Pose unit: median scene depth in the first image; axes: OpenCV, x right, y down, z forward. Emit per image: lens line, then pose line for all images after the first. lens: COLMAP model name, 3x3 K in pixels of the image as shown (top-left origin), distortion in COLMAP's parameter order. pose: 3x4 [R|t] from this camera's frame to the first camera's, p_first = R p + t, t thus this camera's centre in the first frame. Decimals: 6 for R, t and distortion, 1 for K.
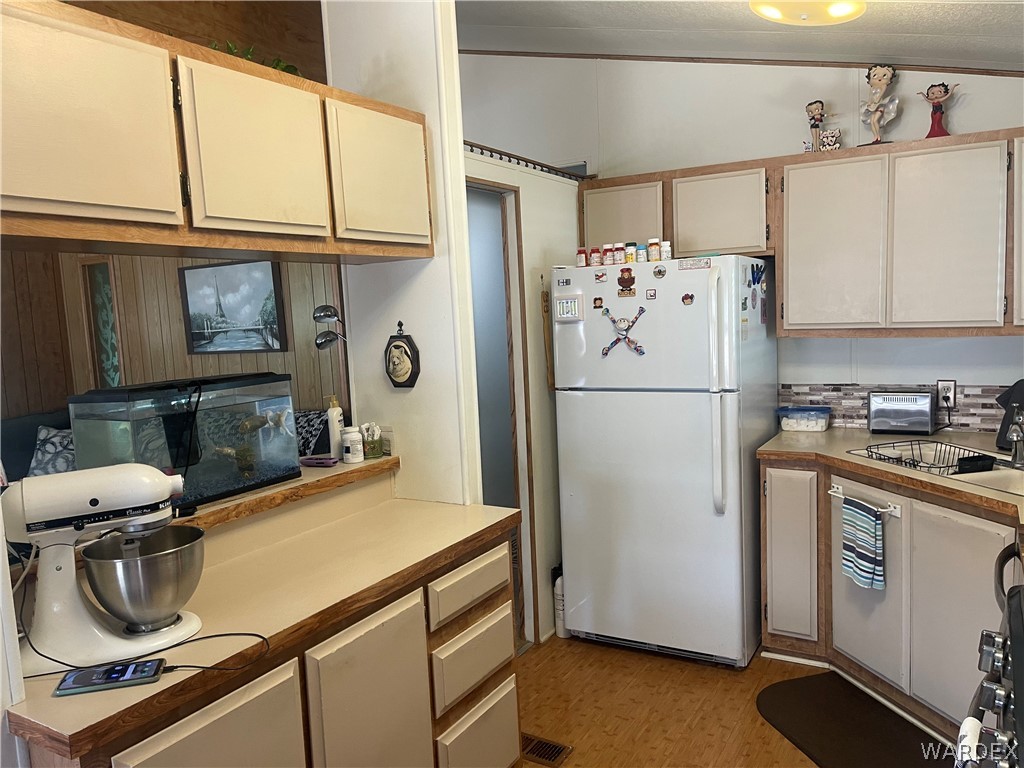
lens RADIAL K [[776.1, 0, 526.8], [0, 776.1, 386.7], [0, 0, 1]] dist [0.087270, -0.118871]
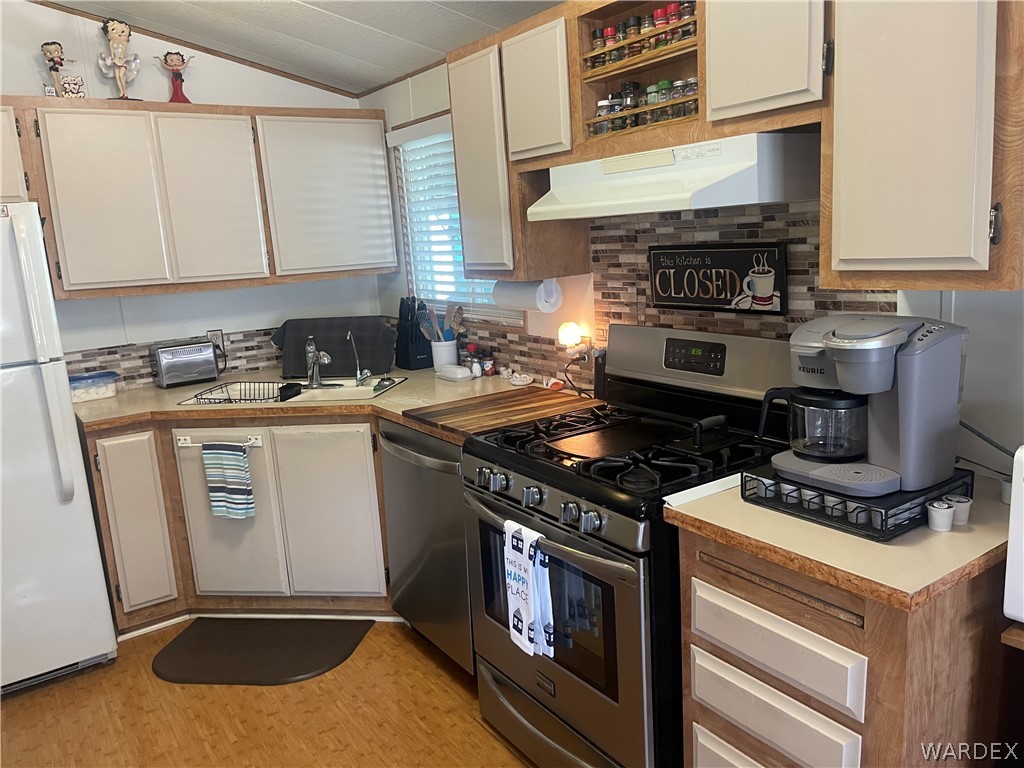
lens RADIAL K [[776.1, 0, 526.8], [0, 776.1, 386.7], [0, 0, 1]] dist [0.087270, -0.118871]
pose [[0.408127, -0.156801, 0.899358, -0.307006], [0.137114, 0.984493, 0.109421, 0.009915], [-0.902570, 0.078657, 0.423298, 0.148928]]
